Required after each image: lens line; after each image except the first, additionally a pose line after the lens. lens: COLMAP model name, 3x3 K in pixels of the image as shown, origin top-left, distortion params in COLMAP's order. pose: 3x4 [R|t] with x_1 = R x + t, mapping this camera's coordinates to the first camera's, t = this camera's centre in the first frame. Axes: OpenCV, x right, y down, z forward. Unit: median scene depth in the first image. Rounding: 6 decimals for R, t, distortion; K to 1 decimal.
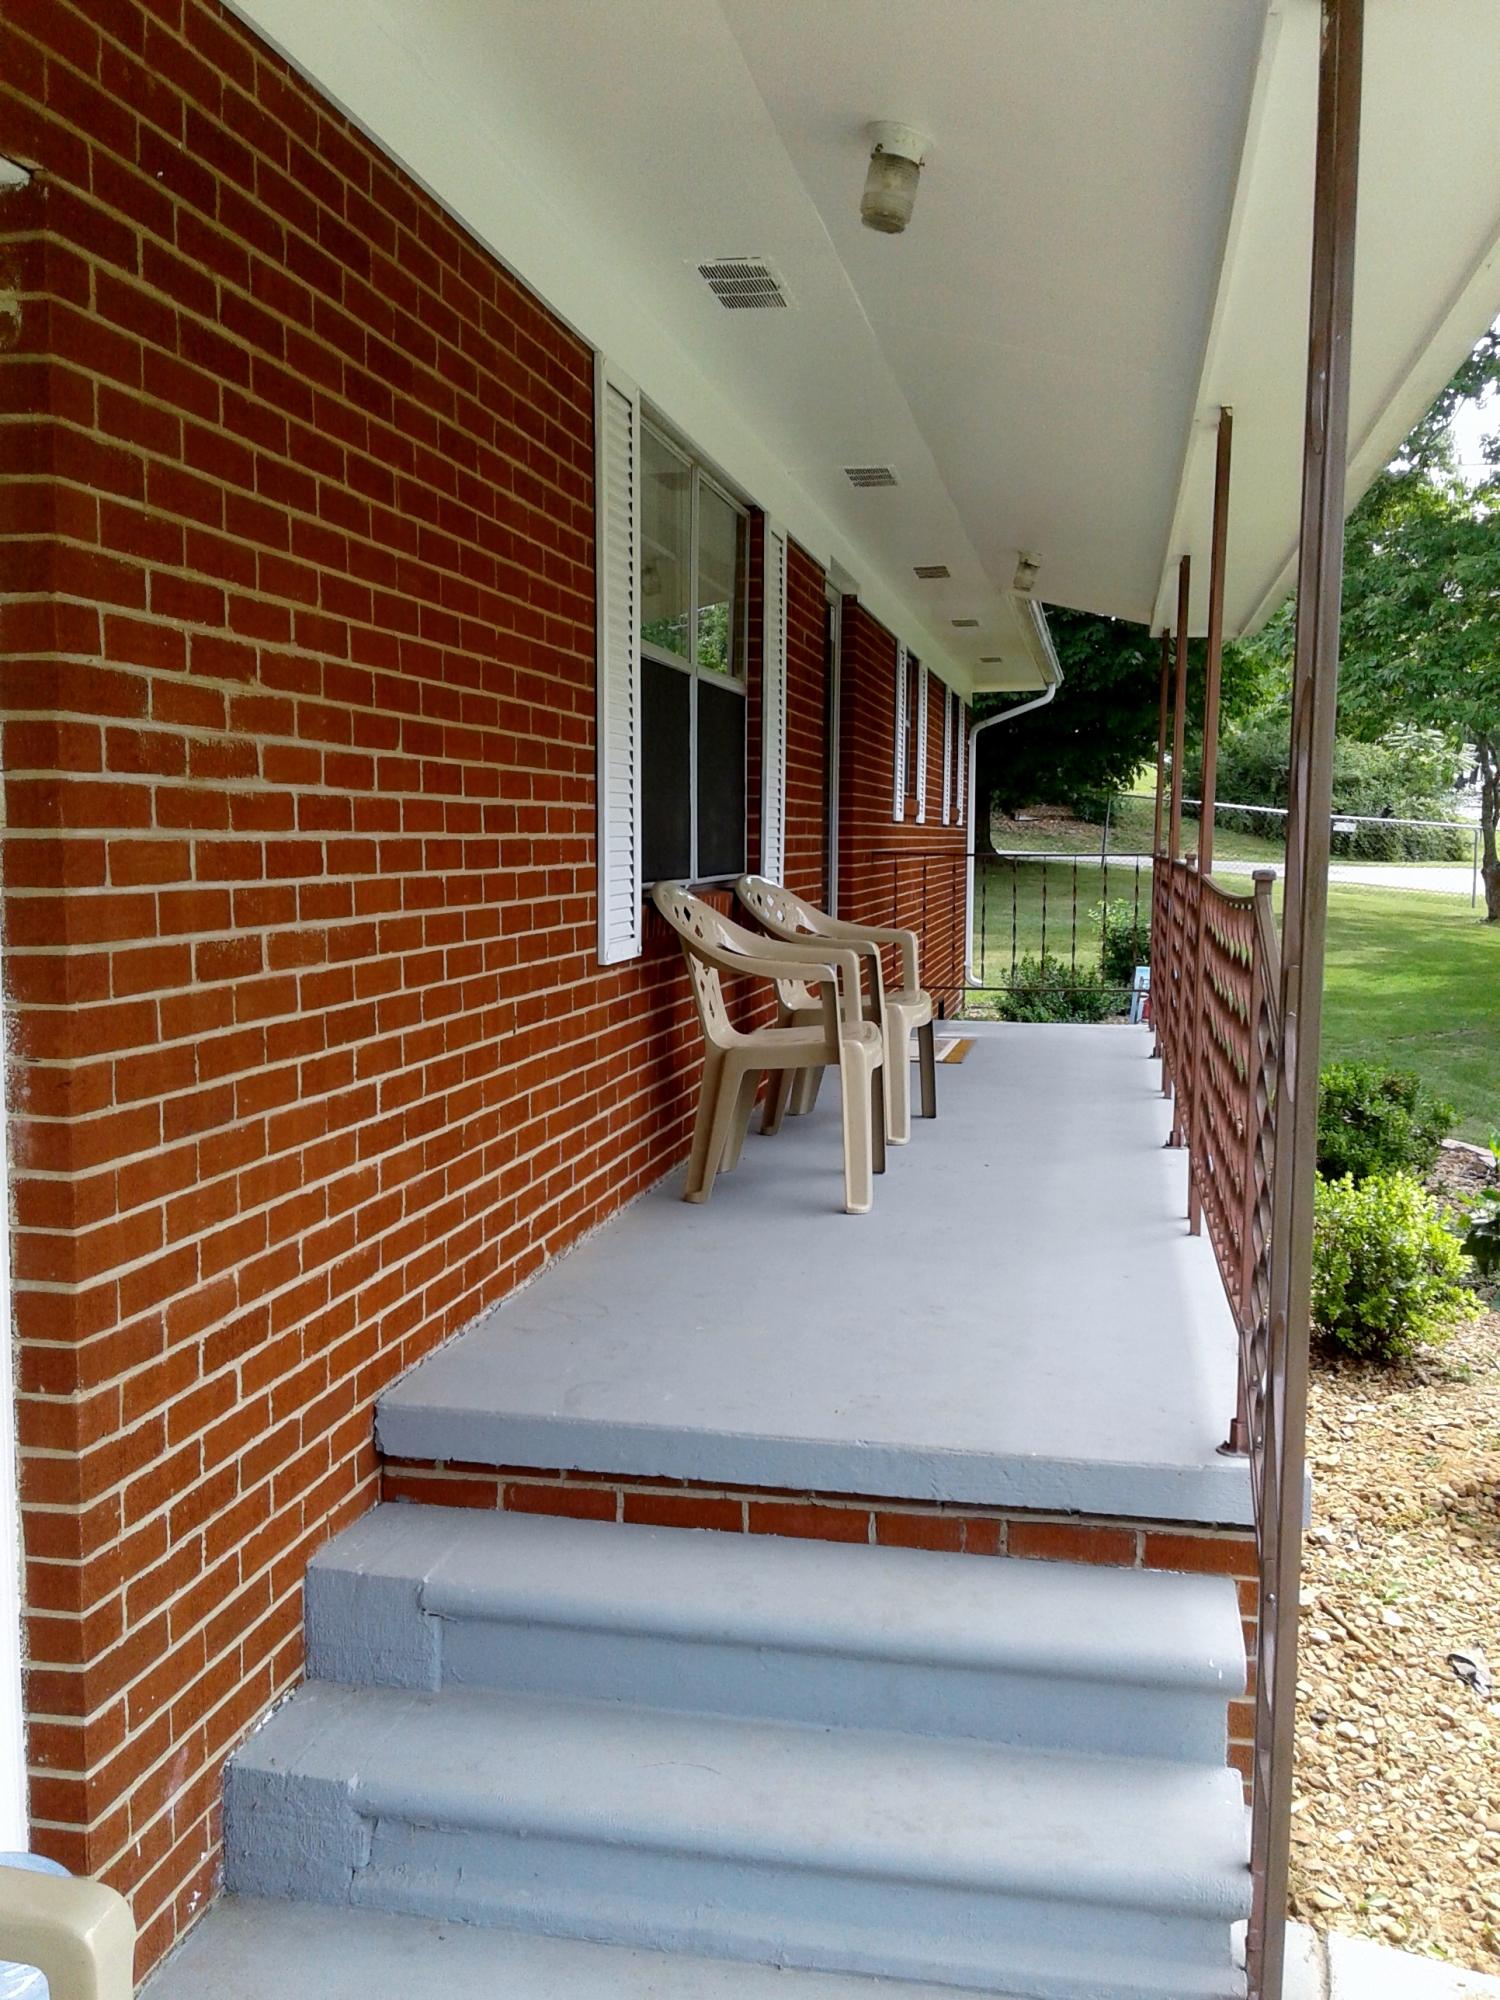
lens RADIAL K [[1907.3, 0, 750.0], [0, 1907.3, 1000.0], [0, 0, 1]] dist [0.105668, -0.226135]
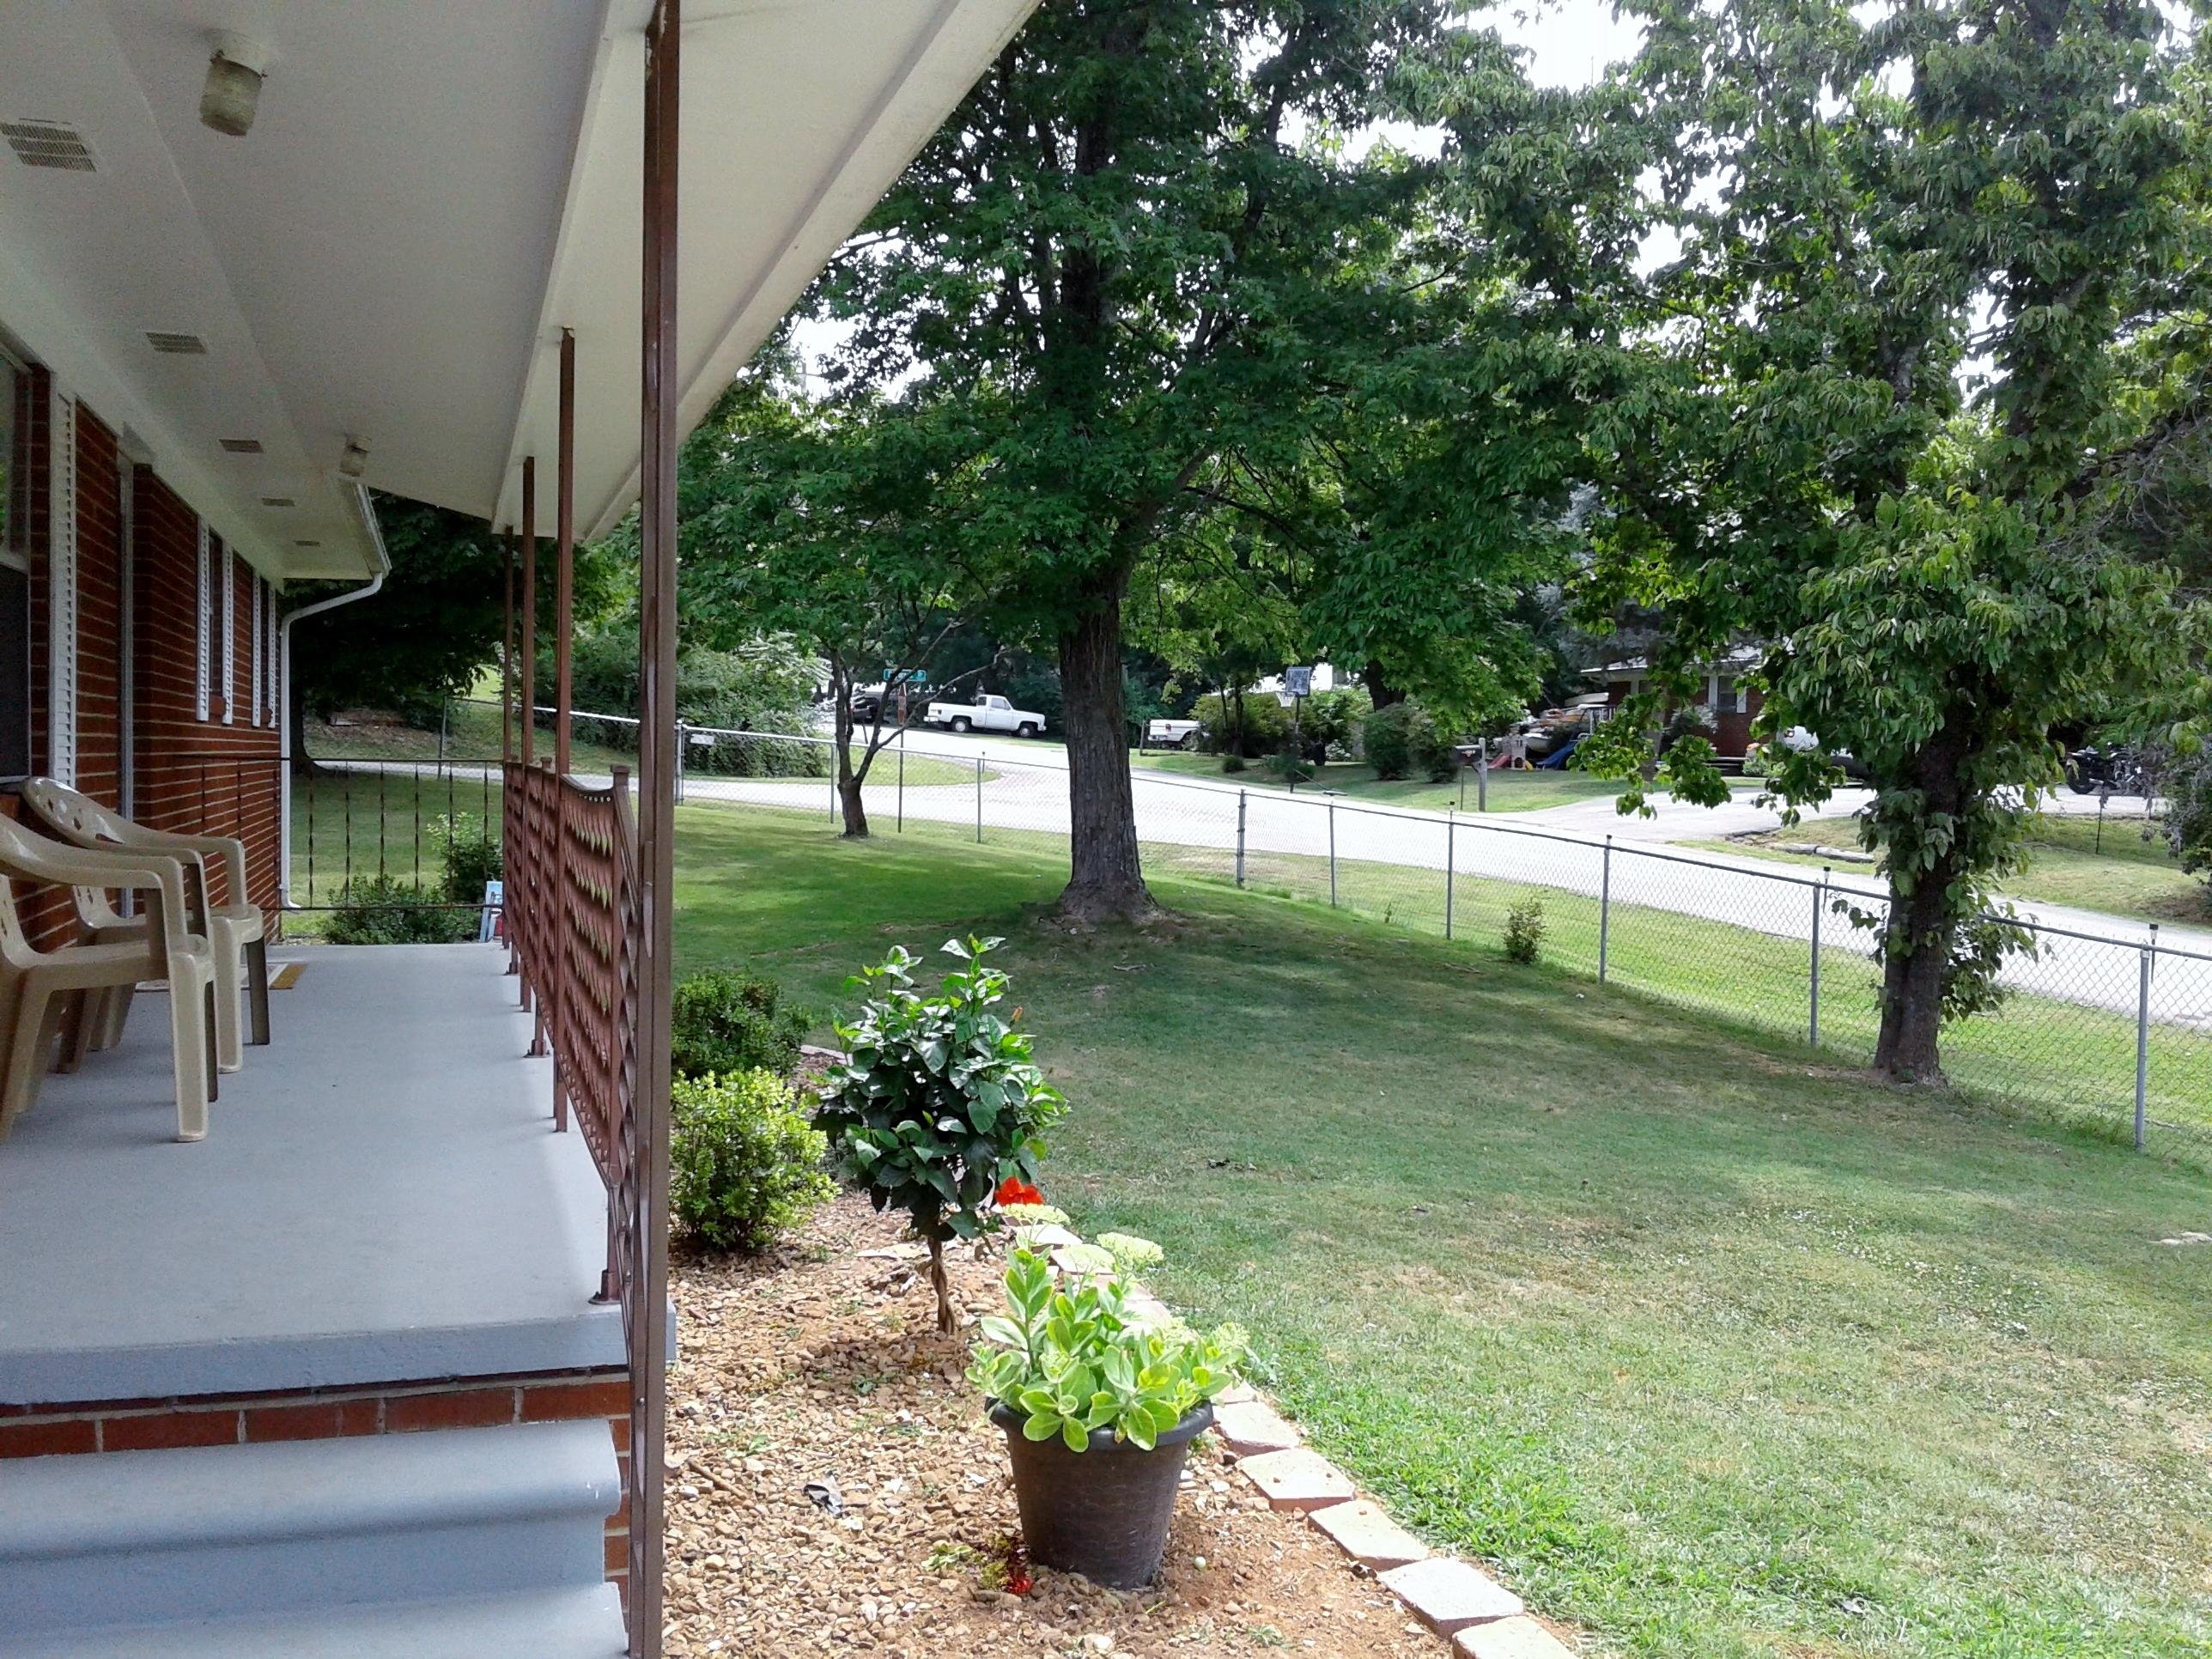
lens RADIAL K [[2166.1, 0, 1206.2], [0, 2166.1, 890.4], [0, 0, 1]] dist [0.090418, -0.232802]
pose [[0.865859, -0.020427, 0.499870, -0.038271], [0.031363, 0.999417, -0.013485, 0.017792], [-0.499303, 0.027354, 0.865995, -0.140725]]
